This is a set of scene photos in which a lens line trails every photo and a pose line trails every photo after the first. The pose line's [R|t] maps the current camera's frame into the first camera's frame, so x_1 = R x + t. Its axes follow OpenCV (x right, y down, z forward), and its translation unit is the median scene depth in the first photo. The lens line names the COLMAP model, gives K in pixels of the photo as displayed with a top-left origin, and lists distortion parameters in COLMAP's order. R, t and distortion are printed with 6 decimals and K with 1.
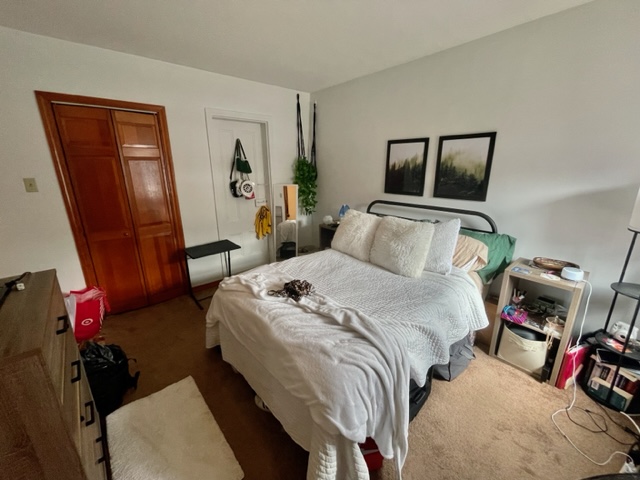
lens RADIAL K [[258.8, 0, 318.9], [0, 258.8, 236.6], [0, 0, 1]] dist [-0.005874, 0.000825]
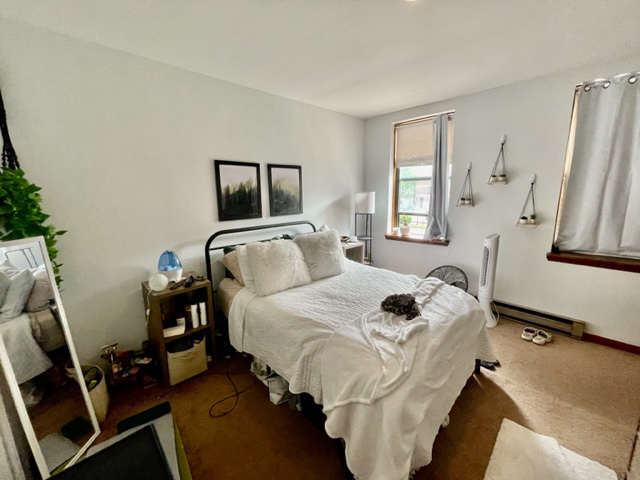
lens RADIAL K [[258.8, 0, 318.6], [0, 258.8, 239.3], [0, 0, 1]] dist [-0.005874, 0.000825]
pose [[-0.049403, -0.178573, 0.982686, -0.694609], [0.282522, 0.941206, 0.185238, -0.212889], [-0.957988, 0.286782, 0.003952, 0.838898]]
